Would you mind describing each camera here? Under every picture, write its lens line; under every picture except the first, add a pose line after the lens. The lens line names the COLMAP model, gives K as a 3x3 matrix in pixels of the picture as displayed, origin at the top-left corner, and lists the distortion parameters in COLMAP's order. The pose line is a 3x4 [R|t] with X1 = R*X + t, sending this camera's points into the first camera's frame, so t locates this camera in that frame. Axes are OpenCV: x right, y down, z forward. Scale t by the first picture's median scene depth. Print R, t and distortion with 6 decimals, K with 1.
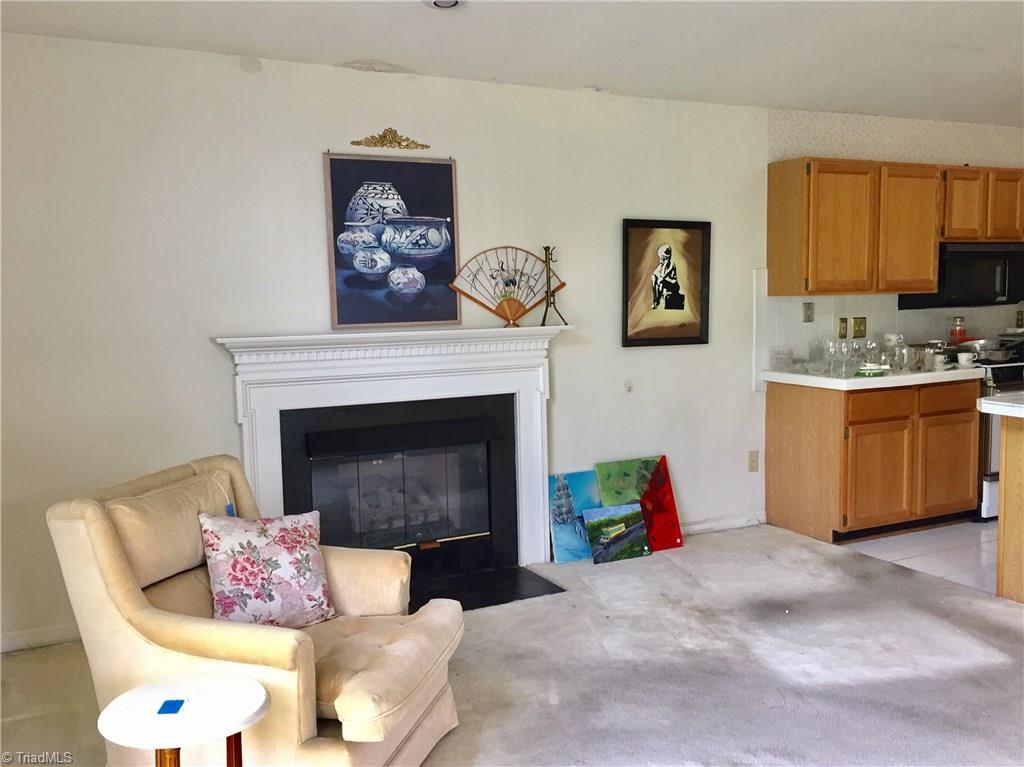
lens RADIAL K [[919.0, 0, 512.0], [0, 919.0, 383.5], [0, 0, 1]] dist [0.047360, -0.012019]
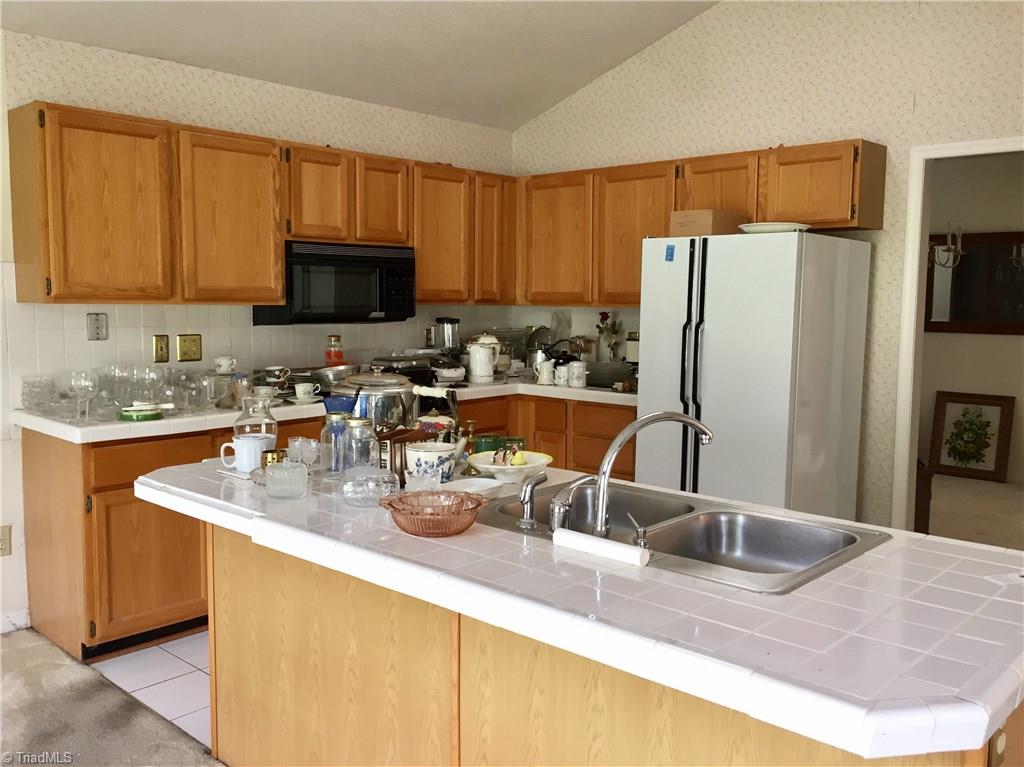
lens RADIAL K [[919.0, 0, 512.0], [0, 919.0, 383.5], [0, 0, 1]] dist [0.047360, -0.012019]
pose [[0.932626, -0.004563, 0.360815, 0.363875], [0.004322, 0.999990, 0.001474, -0.032755], [-0.360818, 0.000185, 0.932636, 0.212705]]
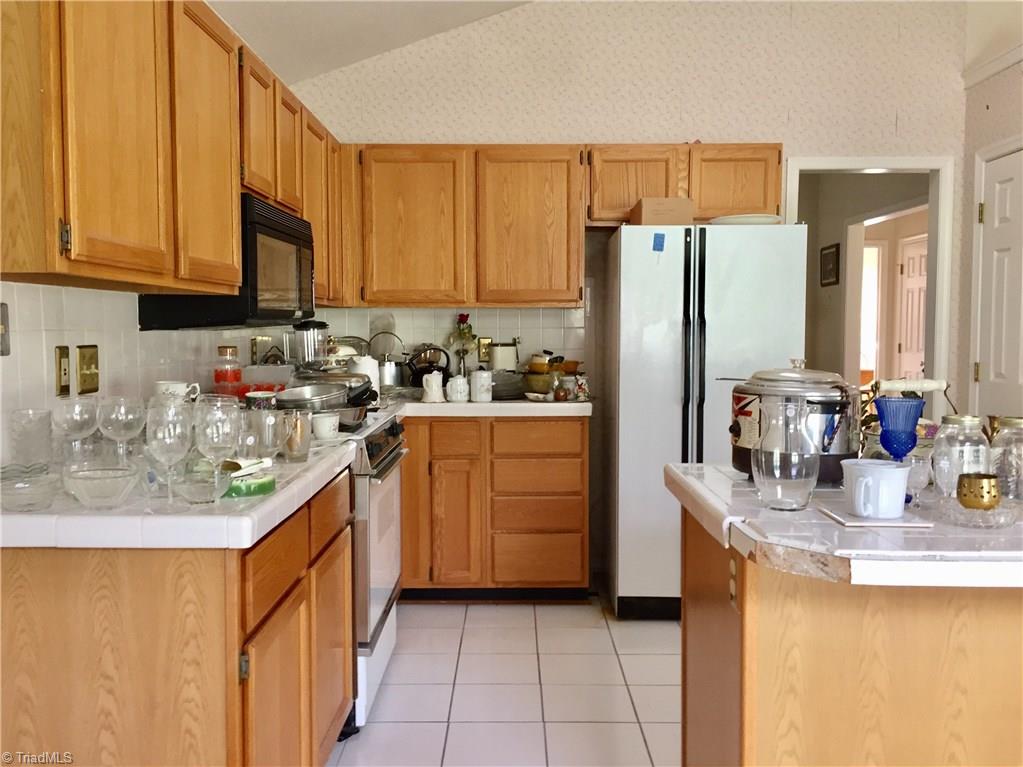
lens RADIAL K [[918.1, 0, 511.5], [0, 918.1, 383.5], [0, 0, 1]] dist [0.047360, -0.012019]
pose [[0.443562, -0.034953, 0.895562, 0.085804], [0.074155, 0.997244, 0.002194, -0.042112], [-0.893171, 0.065437, 0.444932, 0.668594]]
